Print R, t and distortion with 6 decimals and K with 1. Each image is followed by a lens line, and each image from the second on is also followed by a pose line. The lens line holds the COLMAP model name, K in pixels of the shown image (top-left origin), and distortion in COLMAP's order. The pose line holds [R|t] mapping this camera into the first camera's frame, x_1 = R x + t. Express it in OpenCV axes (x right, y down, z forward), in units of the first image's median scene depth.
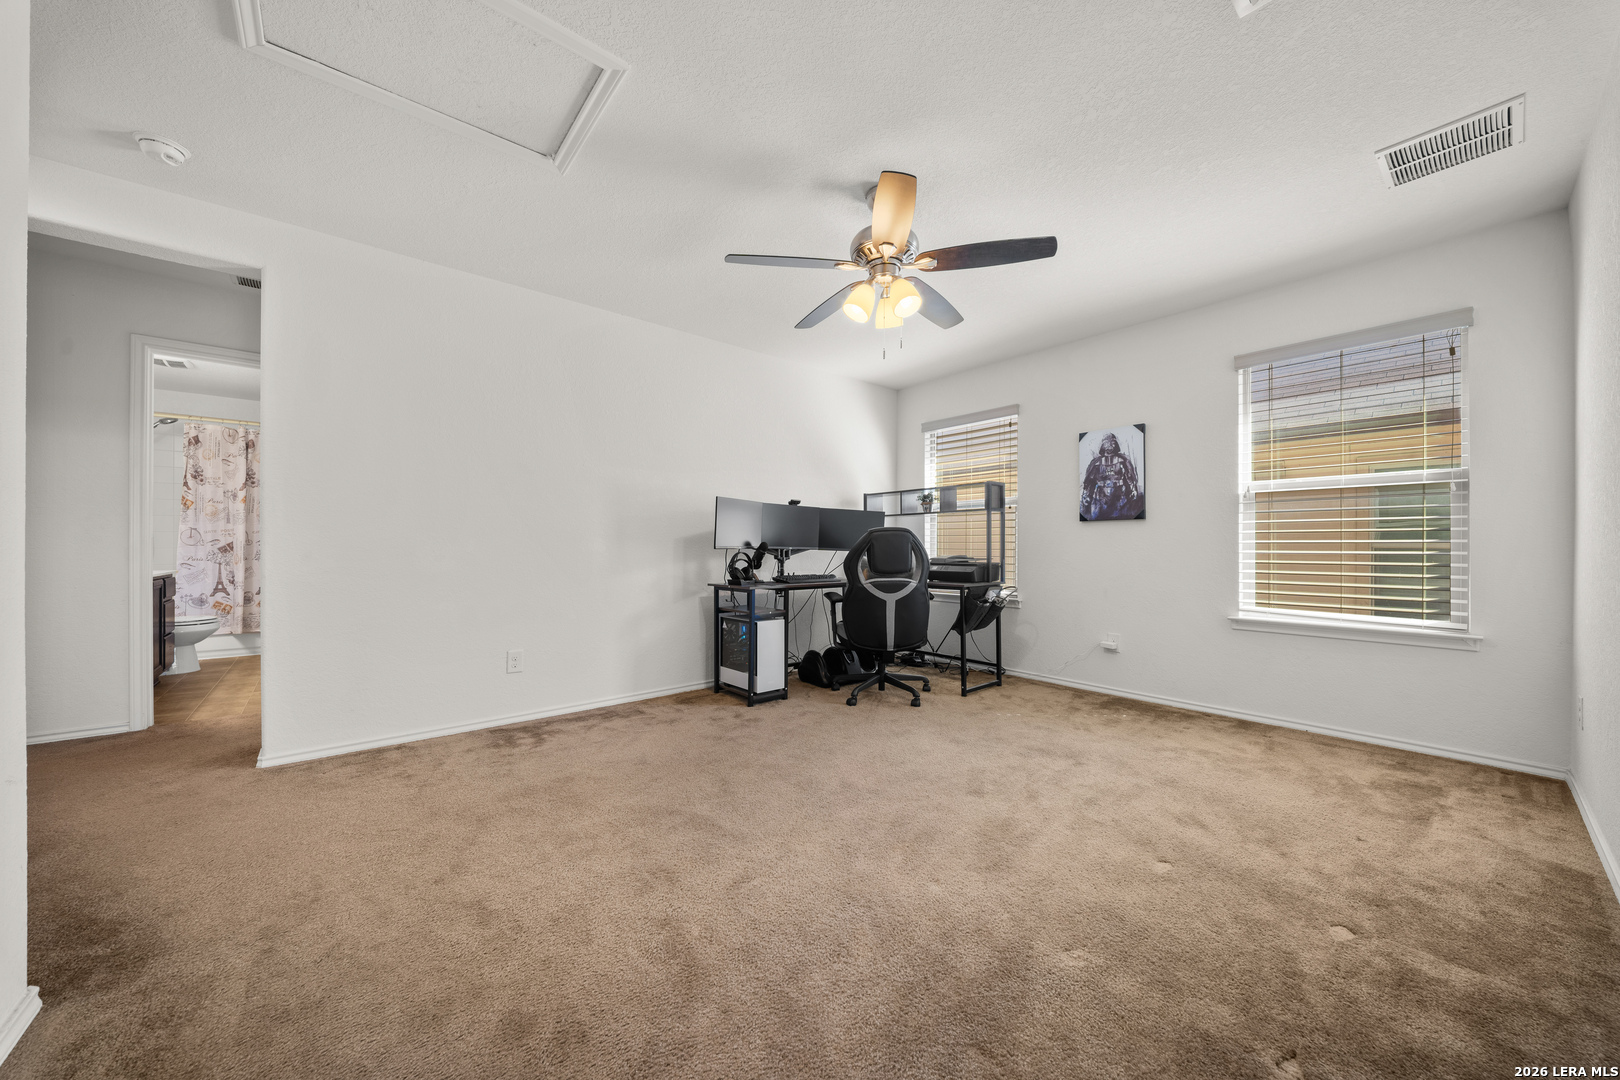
lens RADIAL K [[568.2, 0, 812.9], [0, 568.2, 551.0], [0, 0, 1]] dist [-0.000619, -0.000067]
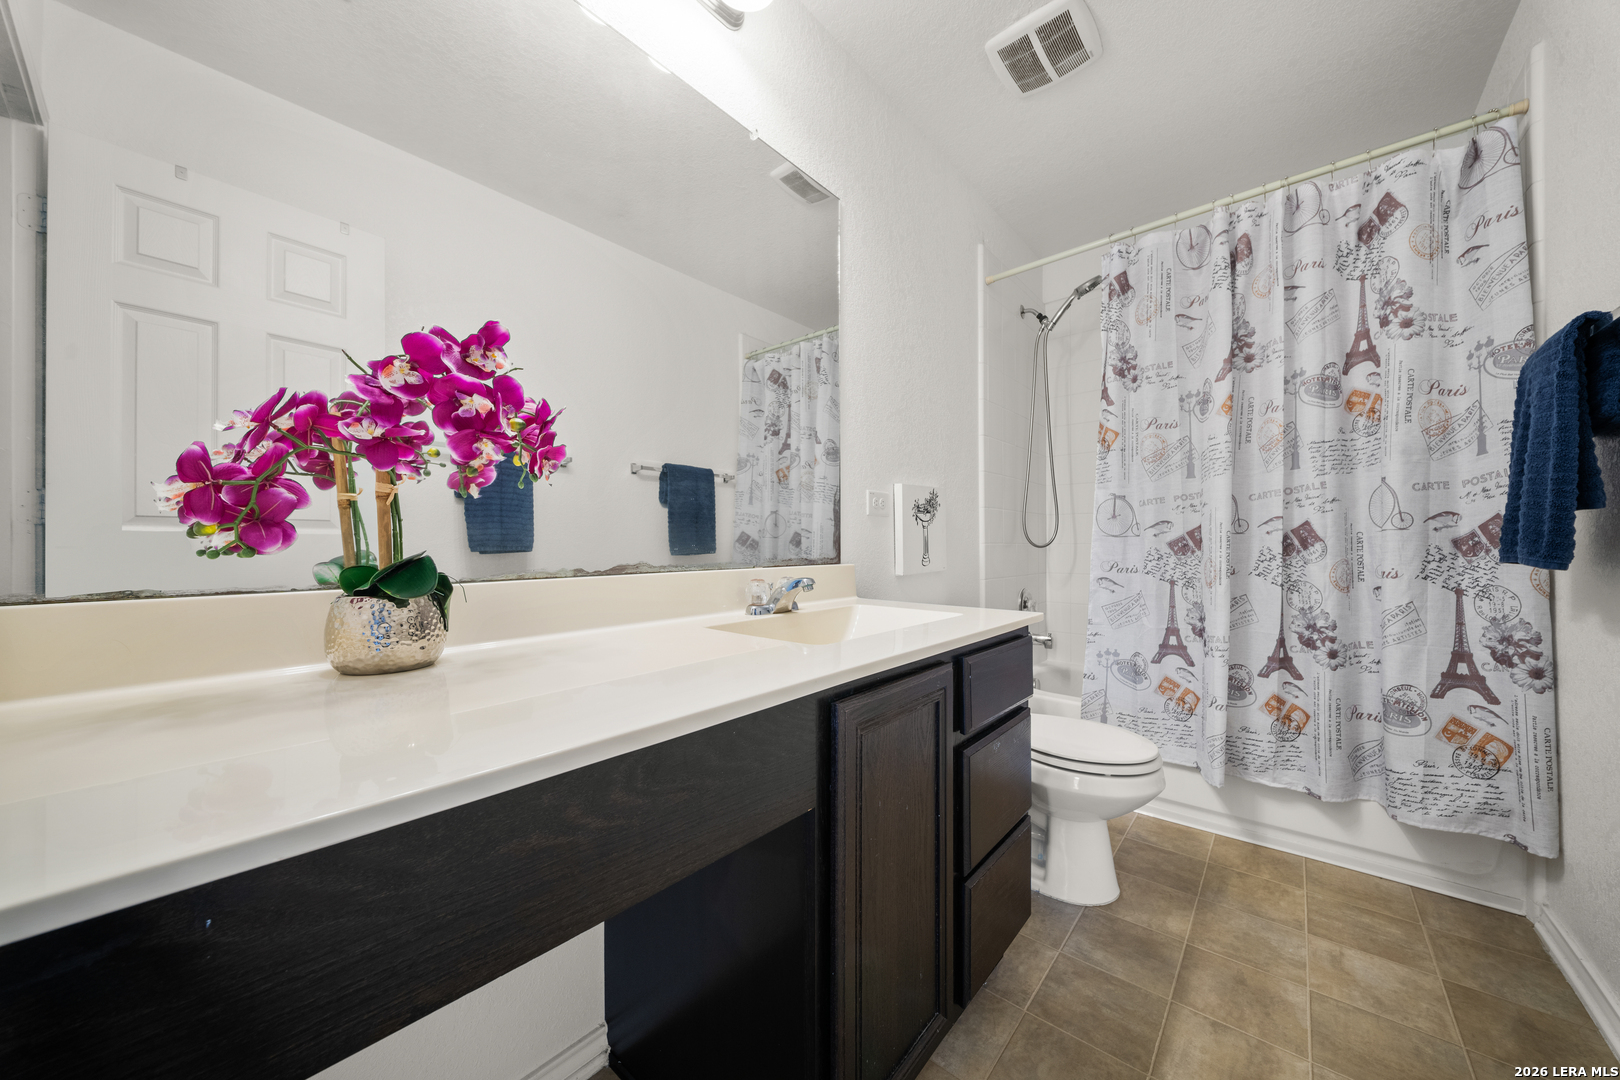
lens RADIAL K [[560.1, 0, 787.1], [0, 560.1, 541.3], [0, 0, 1]] dist [-0.002163, -0.000154]
pose [[0.131409, -0.005643, -0.991312, -0.671012], [0.001115, 0.999984, -0.005545, -0.003740], [0.991328, -0.000377, 0.131413, 0.660700]]
